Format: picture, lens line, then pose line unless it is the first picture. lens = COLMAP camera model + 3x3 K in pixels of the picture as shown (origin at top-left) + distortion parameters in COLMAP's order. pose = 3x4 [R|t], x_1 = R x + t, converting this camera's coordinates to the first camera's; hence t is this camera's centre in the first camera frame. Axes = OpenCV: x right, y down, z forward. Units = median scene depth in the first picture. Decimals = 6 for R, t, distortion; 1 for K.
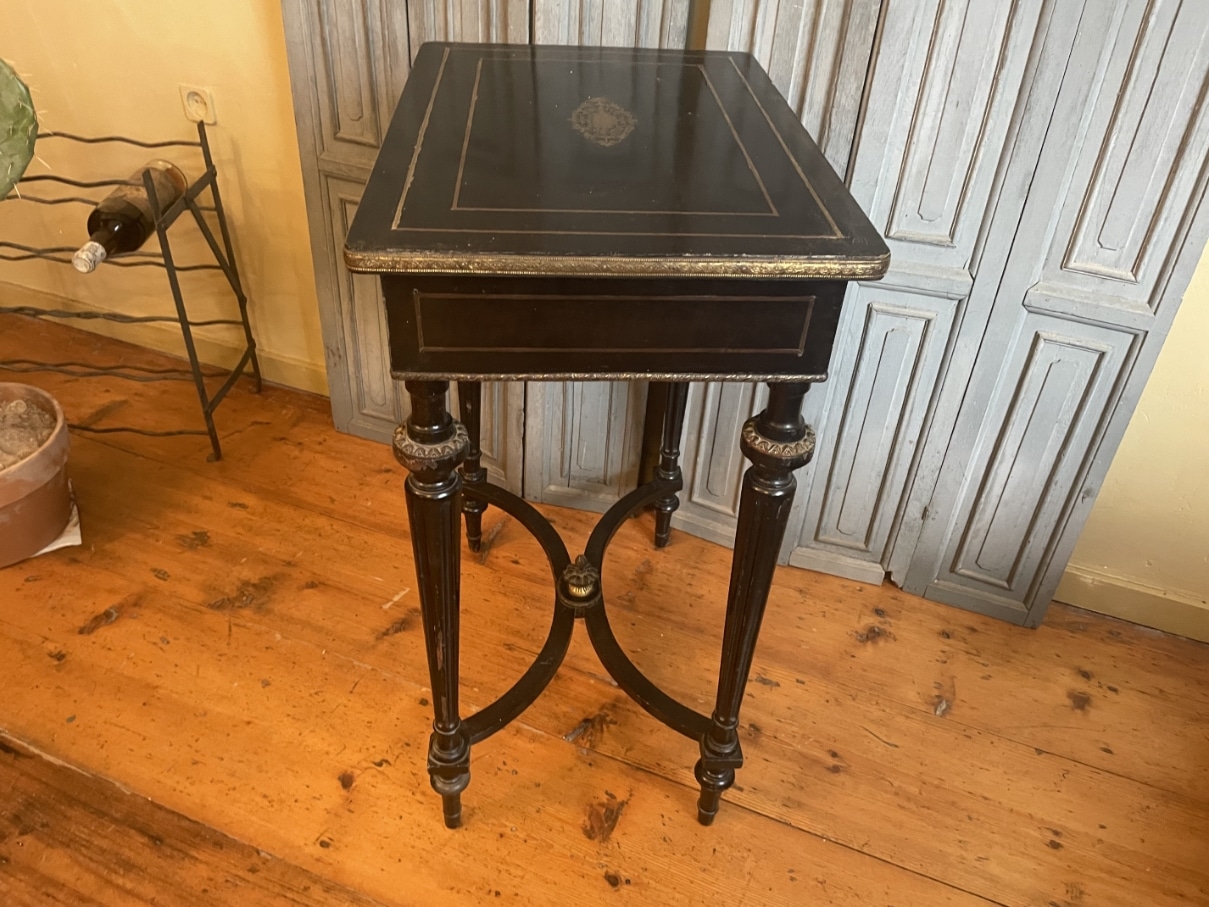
lens RADIAL K [[925.8, 0, 596.0], [0, 925.8, 458.1], [0, 0, 1]] dist [0.079568, -0.117472]
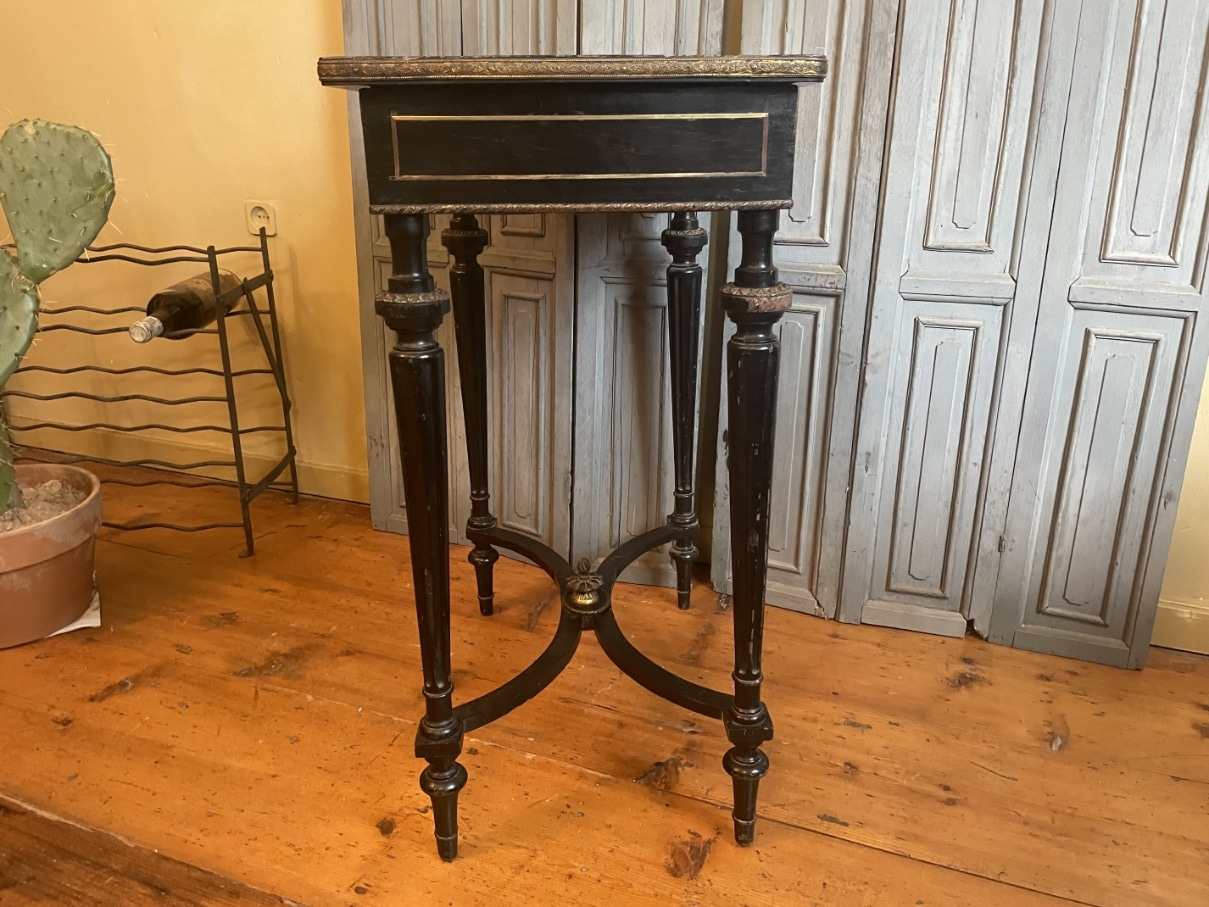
lens RADIAL K [[925.8, 0, 612.8], [0, 925.8, 434.4], [0, 0, 1]] dist [0.079568, -0.117472]
pose [[0.999342, -0.035294, 0.008351, -0.045705], [0.036171, 0.953015, -0.300756, 0.229763], [0.002656, 0.300860, 0.953665, 0.062466]]
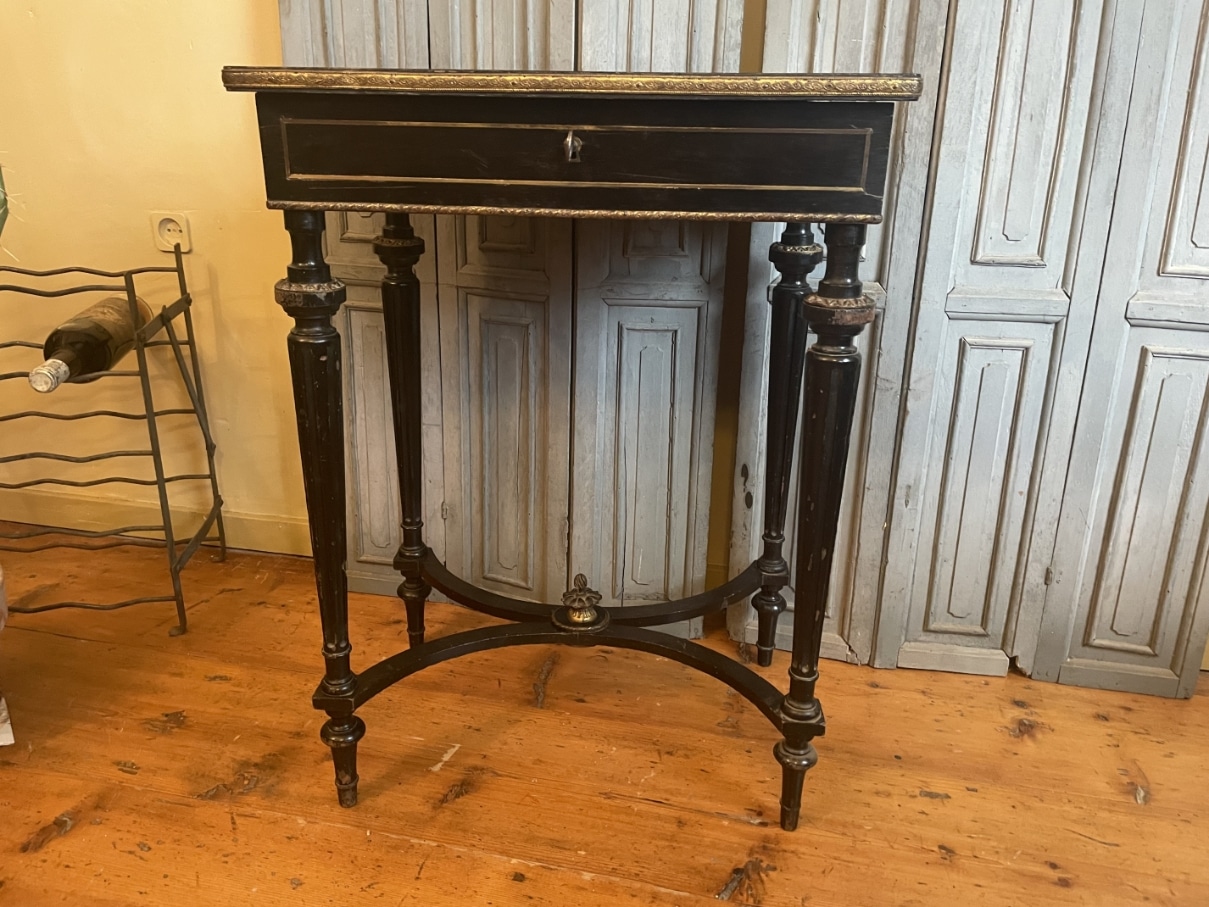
lens RADIAL K [[925.8, 0, 601.4], [0, 925.8, 434.0], [0, 0, 1]] dist [0.079568, -0.117472]
pose [[0.986559, -0.079610, 0.142699, -0.184849], [0.117009, 0.953759, -0.276861, 0.130048], [-0.114059, 0.289837, 0.950255, 0.169546]]
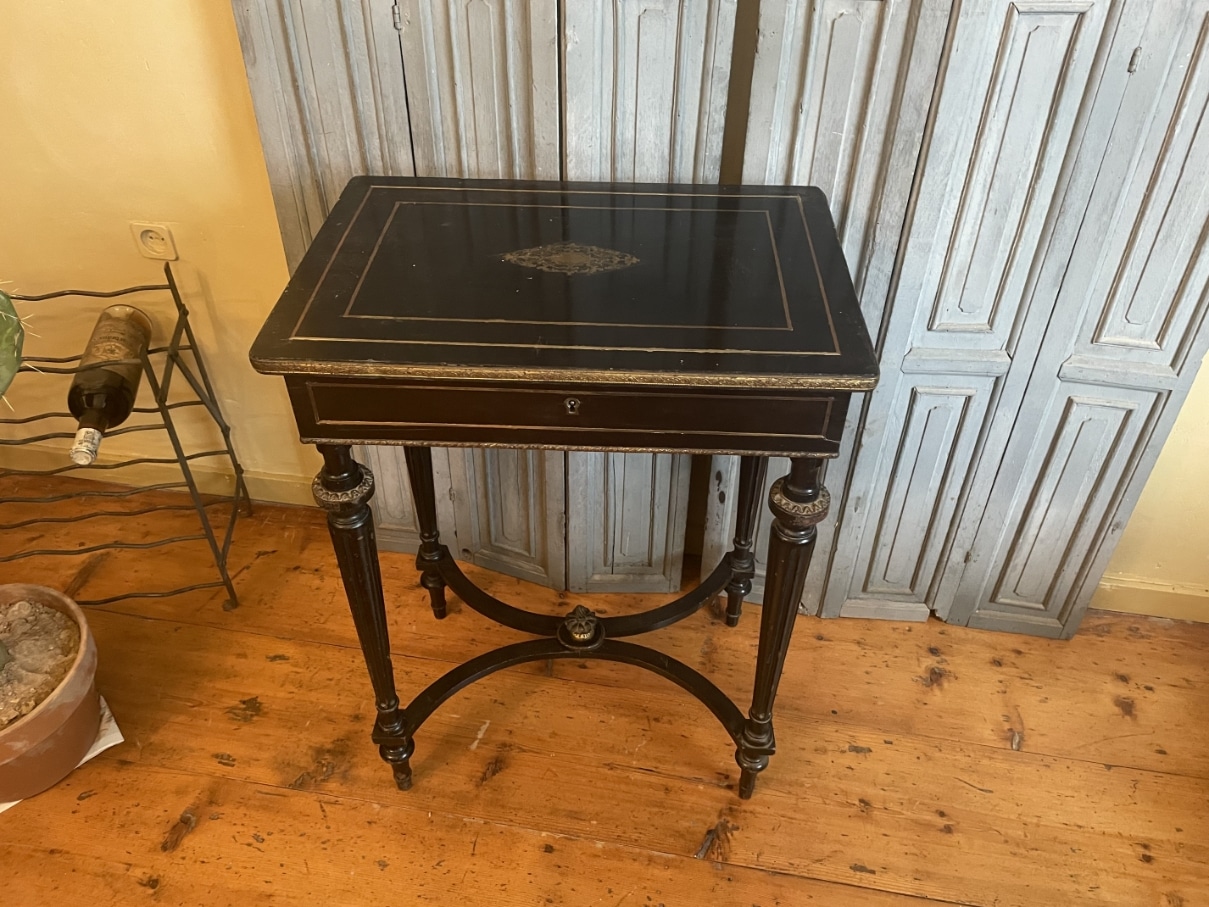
lens RADIAL K [[925.8, 0, 611.7], [0, 925.8, 442.7], [0, 0, 1]] dist [0.079568, -0.117472]
pose [[0.975361, -0.161388, 0.150417, -0.186127], [0.151745, 0.985676, 0.073597, -0.214580], [-0.160140, -0.048958, 0.985880, 0.021998]]
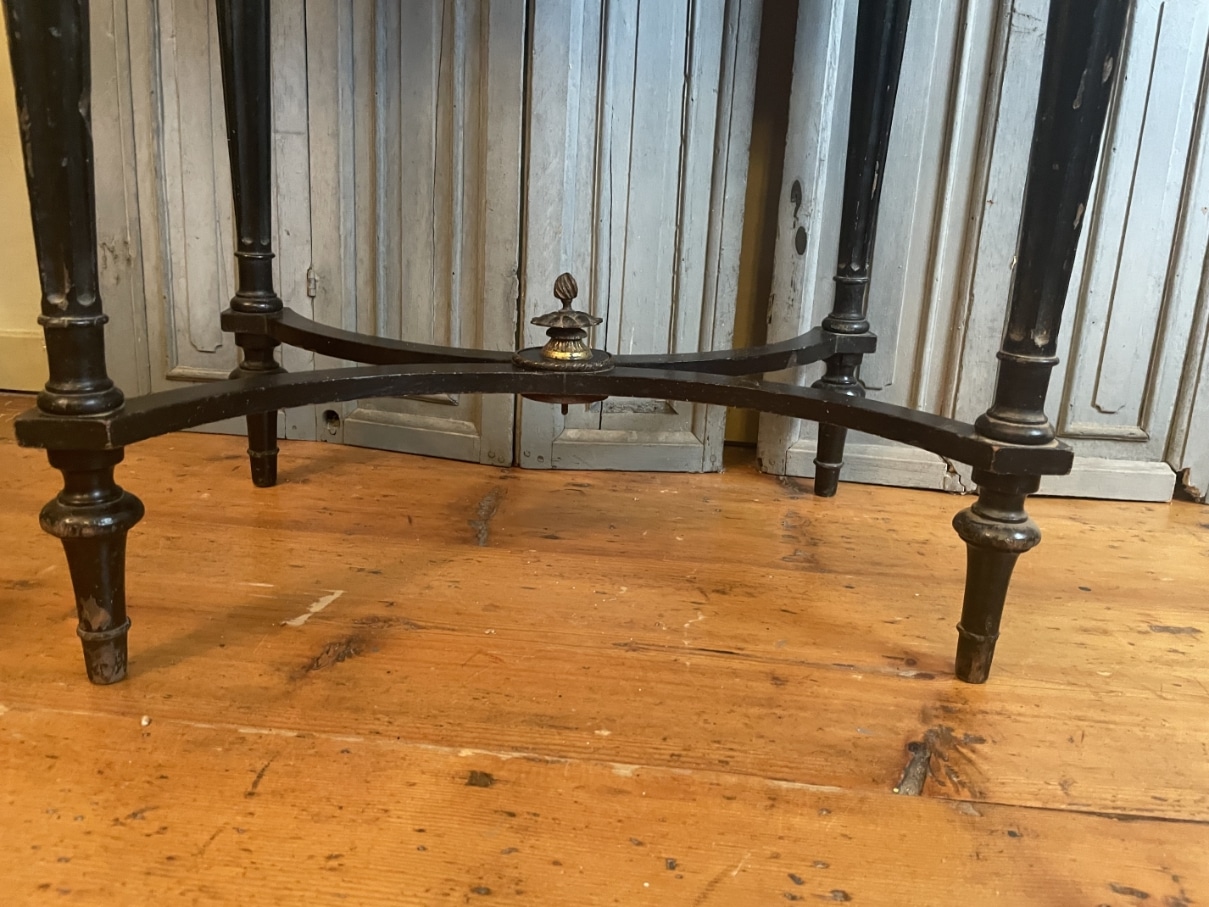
lens RADIAL K [[925.8, 0, 614.1], [0, 925.8, 436.5], [0, 0, 1]] dist [0.079568, -0.117472]
pose [[0.954223, -0.076071, 0.289260, -0.212459], [0.166965, 0.937880, -0.304144, 0.239014], [-0.248154, 0.338517, 0.907648, 0.588647]]
